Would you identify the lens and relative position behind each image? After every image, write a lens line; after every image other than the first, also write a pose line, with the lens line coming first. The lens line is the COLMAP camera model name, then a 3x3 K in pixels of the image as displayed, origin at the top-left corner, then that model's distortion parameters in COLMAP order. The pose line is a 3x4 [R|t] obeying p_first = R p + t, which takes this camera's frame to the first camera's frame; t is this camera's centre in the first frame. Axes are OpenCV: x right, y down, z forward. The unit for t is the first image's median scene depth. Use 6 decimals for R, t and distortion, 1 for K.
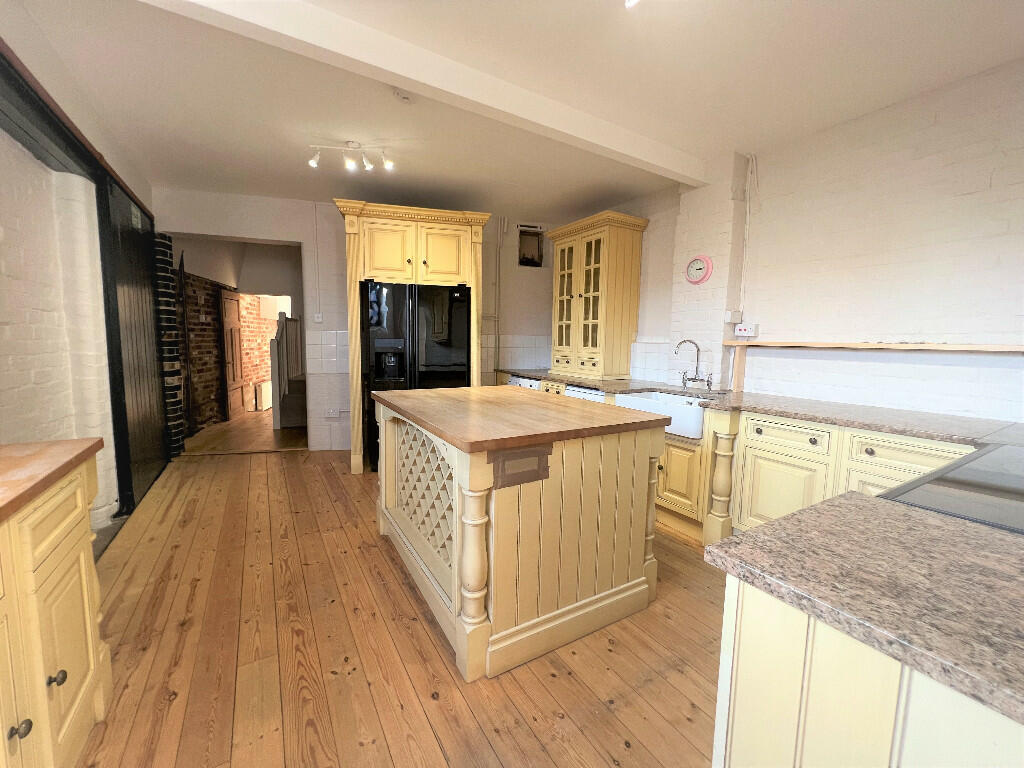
lens RADIAL K [[412.0, 0, 510.4], [0, 412.0, 381.1], [0, 0, 1]] dist [0.000040, -0.000053]
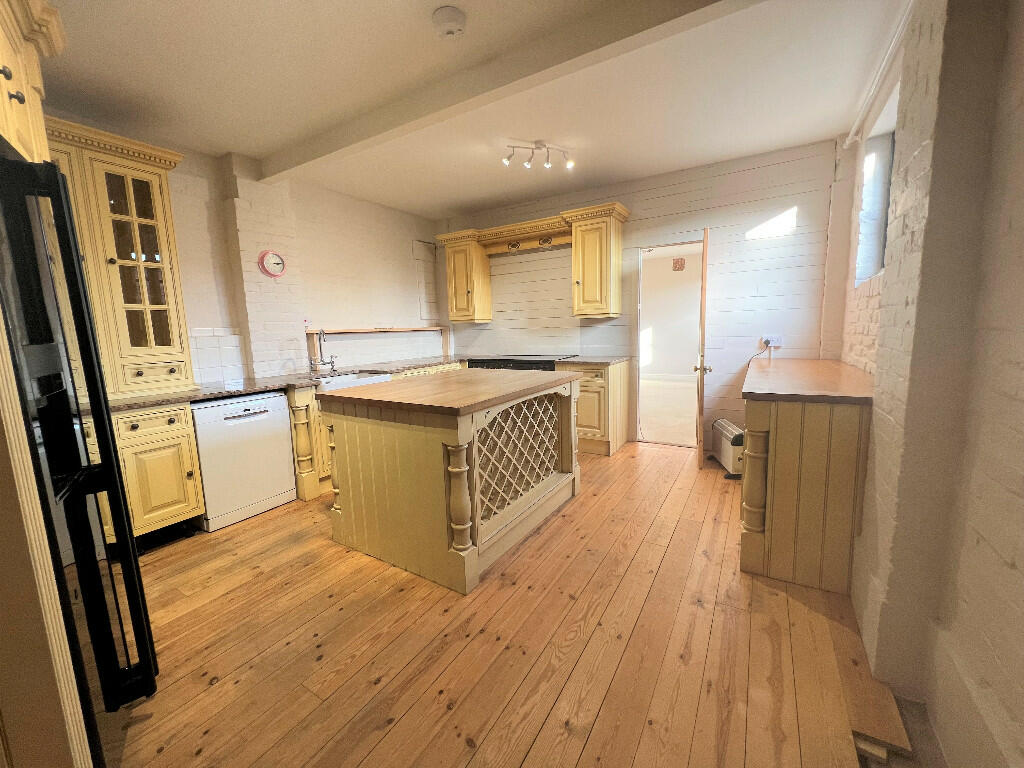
lens RADIAL K [[412.0, 0, 511.4], [0, 412.0, 384.3], [0, 0, 1]] dist [0.000040, -0.000053]
pose [[-0.463056, -0.126191, 0.877300, -0.664942], [0.114265, 0.973053, 0.200276, -0.092971], [-0.878932, 0.192984, -0.436159, 0.828210]]
